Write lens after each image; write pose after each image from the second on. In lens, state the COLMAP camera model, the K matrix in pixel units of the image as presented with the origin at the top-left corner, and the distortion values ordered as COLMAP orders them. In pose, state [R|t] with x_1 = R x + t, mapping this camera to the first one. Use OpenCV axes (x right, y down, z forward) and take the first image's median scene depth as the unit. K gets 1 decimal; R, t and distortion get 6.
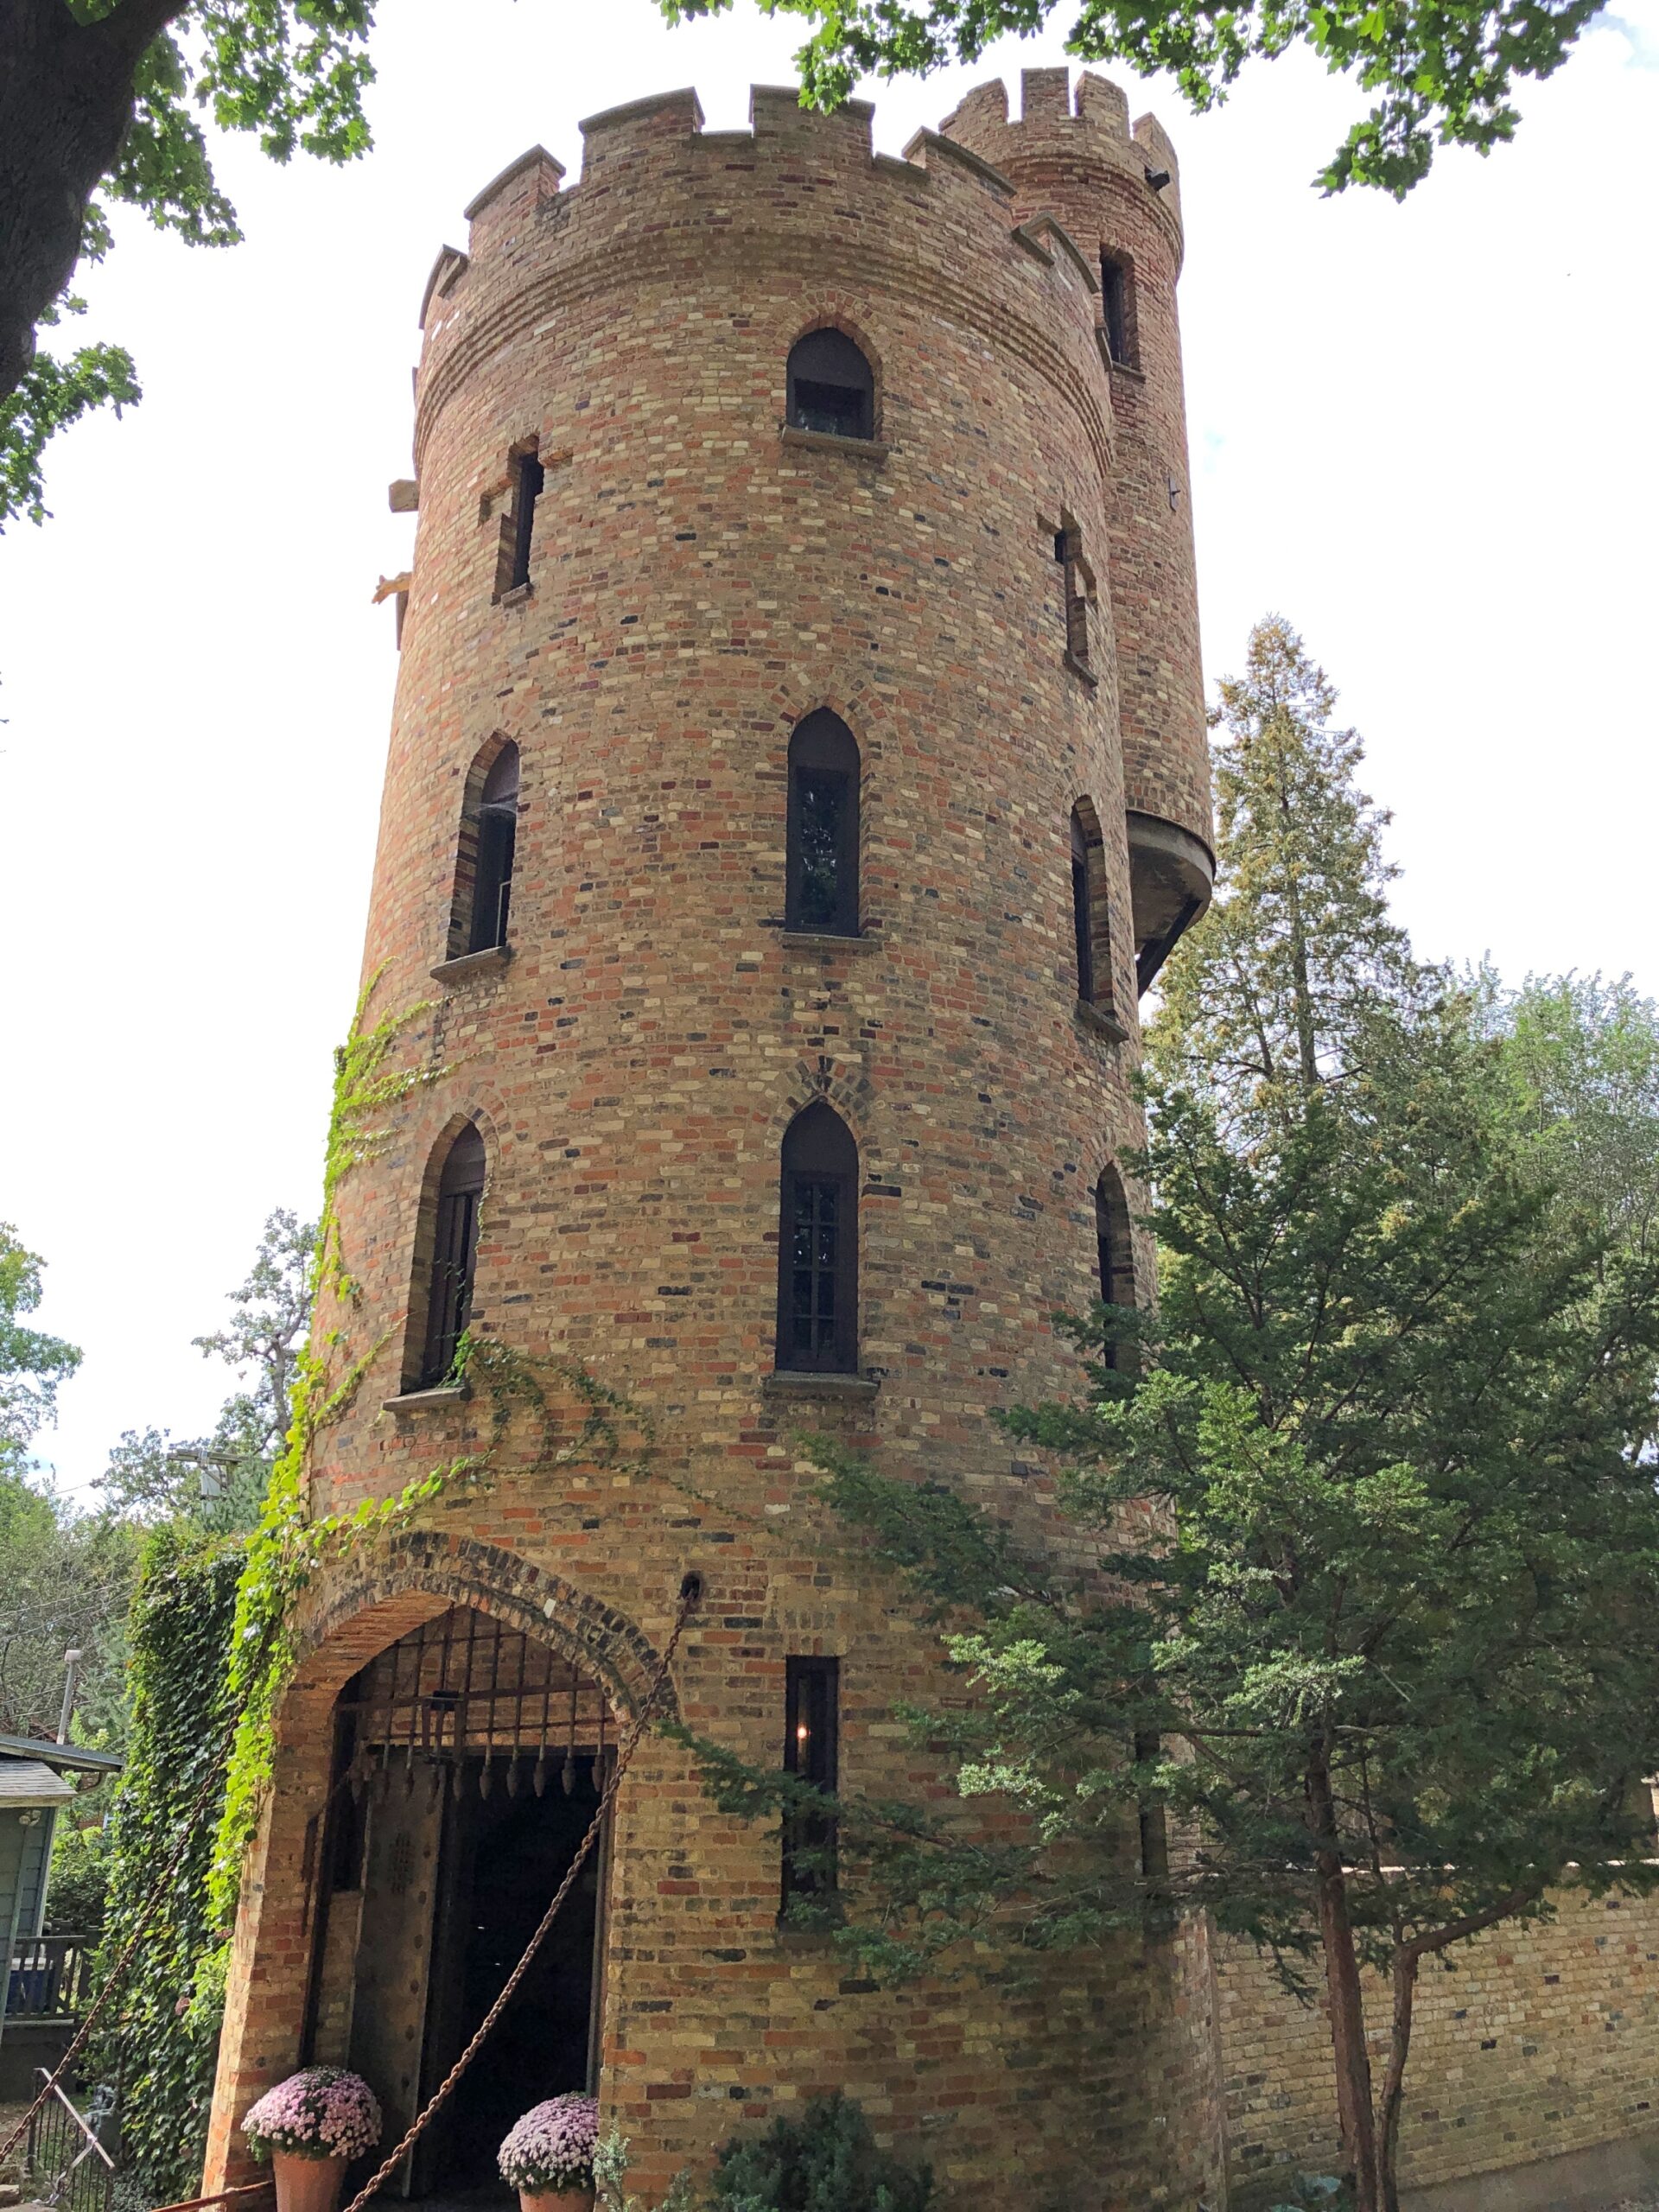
lens RADIAL K [[1784.0, 0, 847.7], [0, 1784.0, 1083.2], [0, 0, 1]] dist [0.028003, -0.042562]
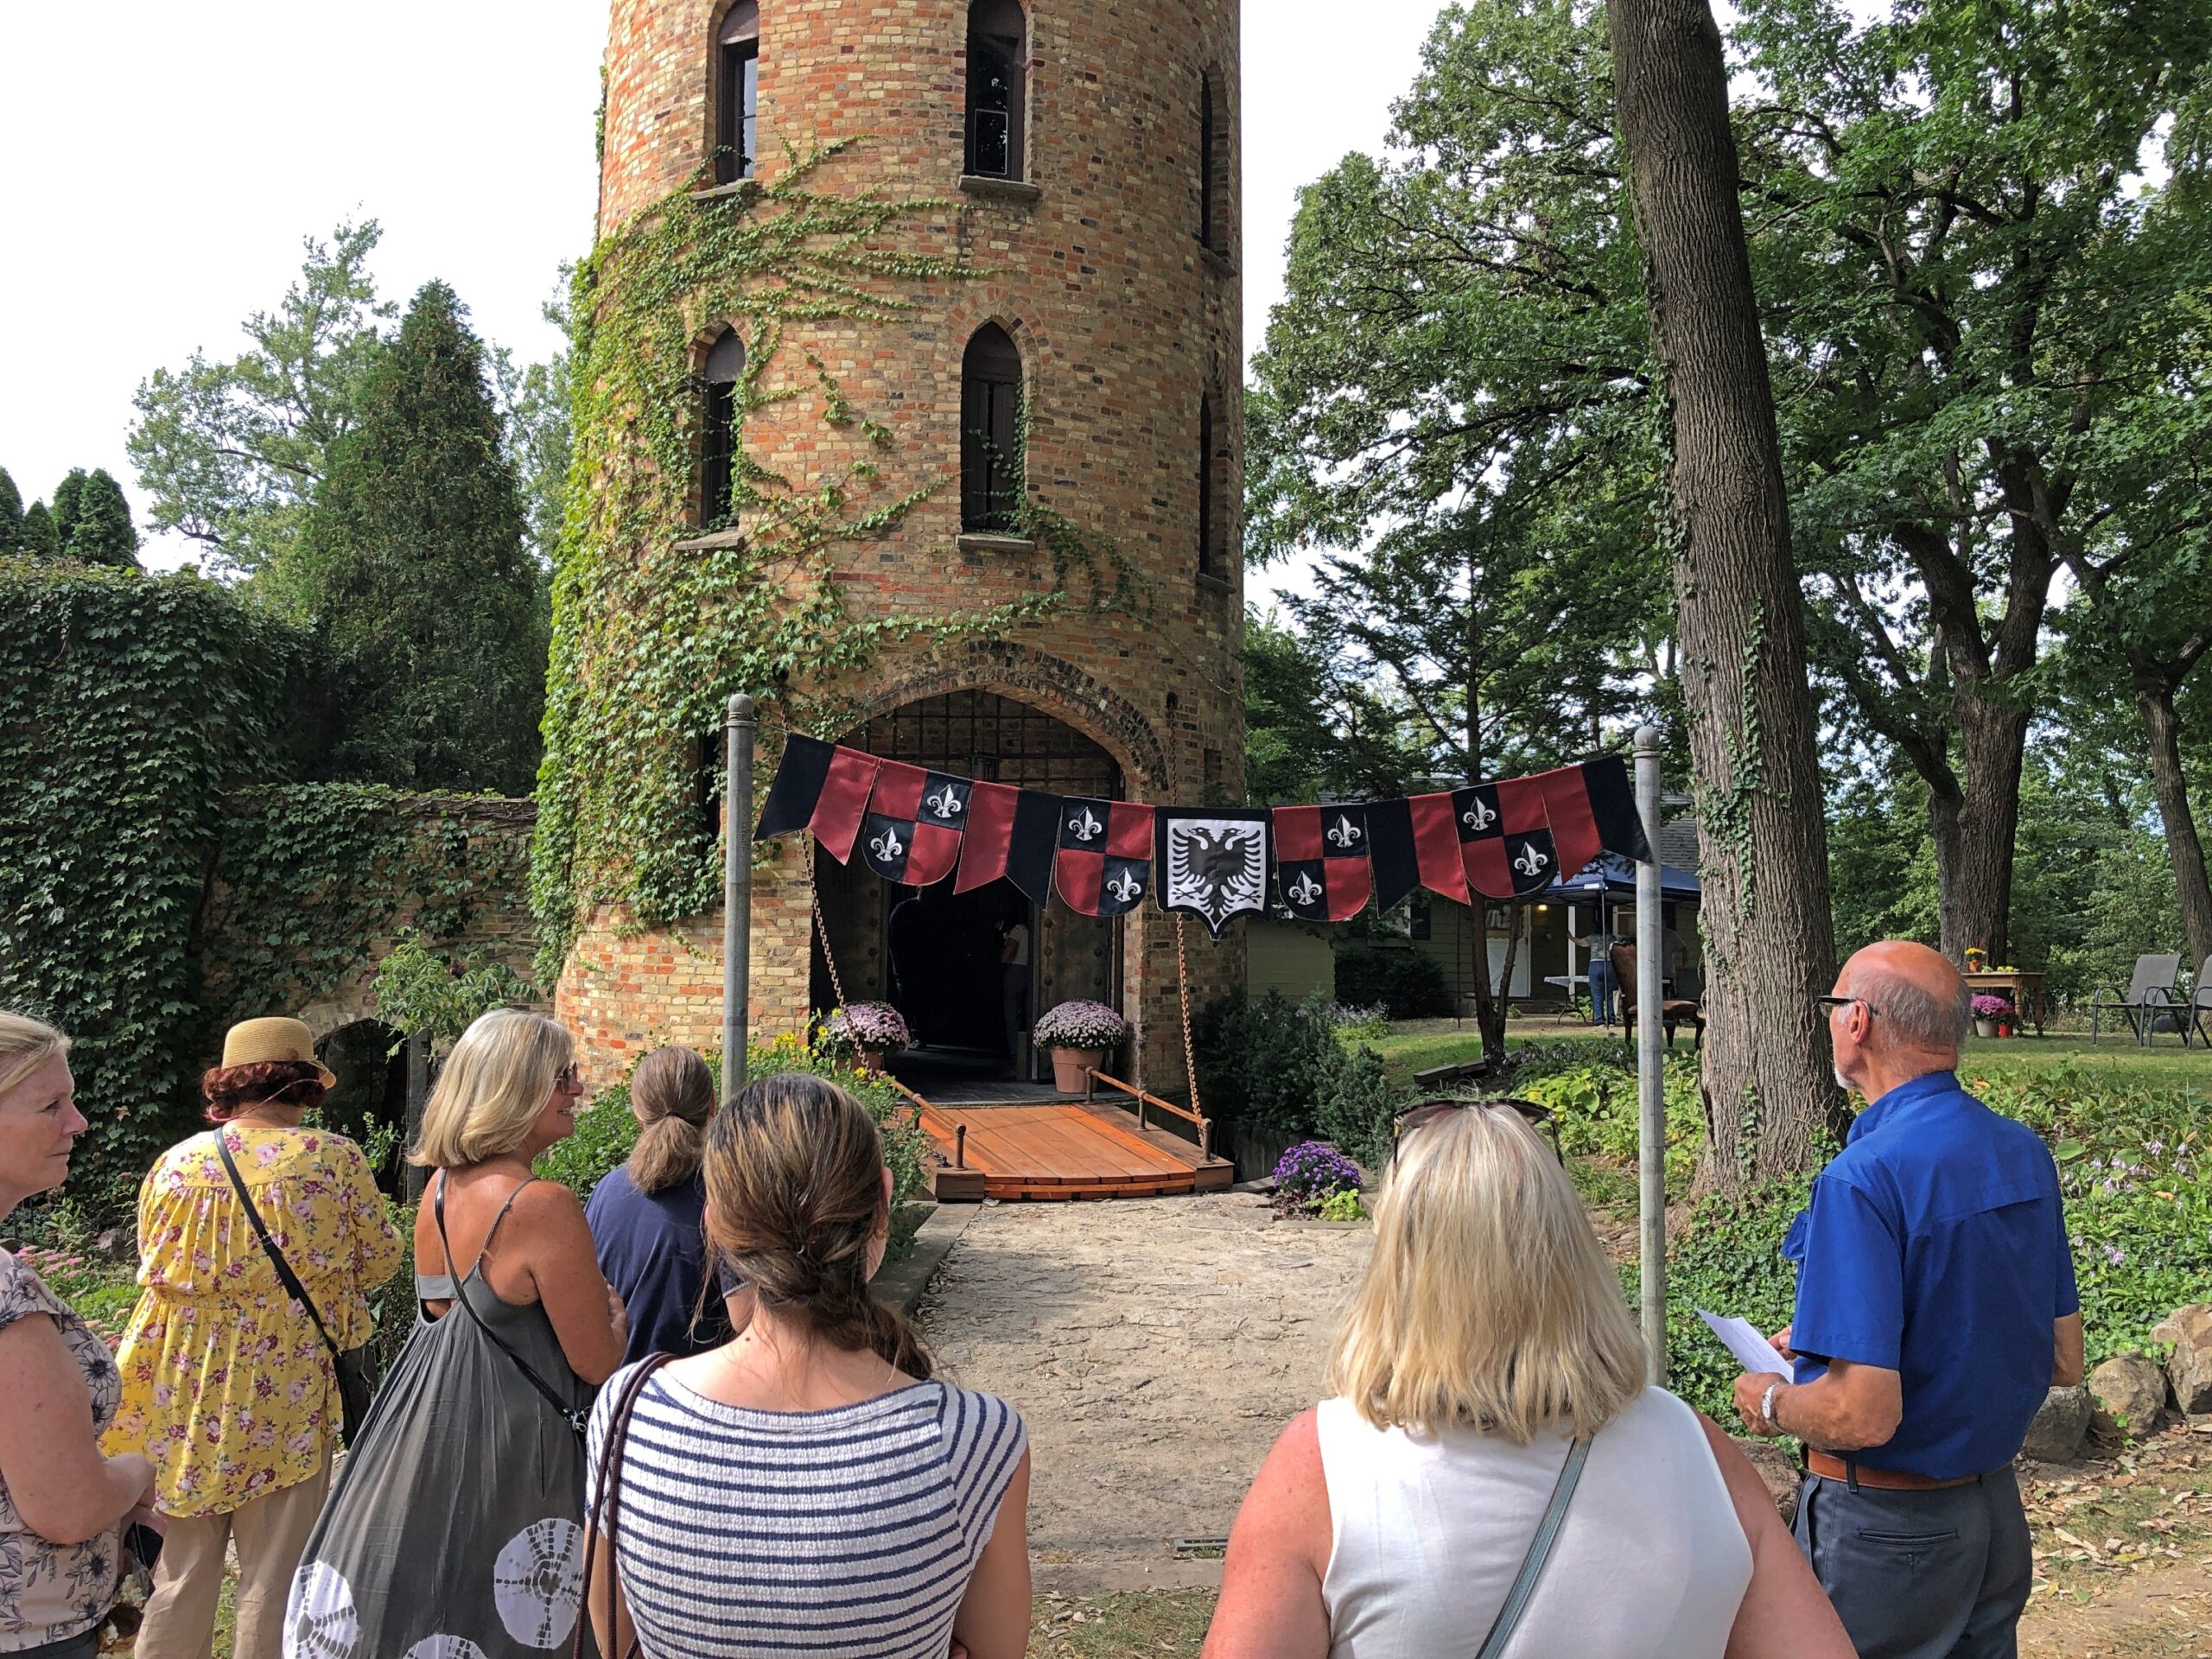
lens RADIAL K [[1784.0, 0, 1115.7], [0, 1784.0, 824.1], [0, 0, 1]] dist [0.028003, -0.042562]
pose [[0.641843, 0.045041, 0.765512, -1.199857], [-0.291371, 0.937728, 0.189126, 0.097286], [-0.709324, -0.344437, 0.614998, 0.050711]]
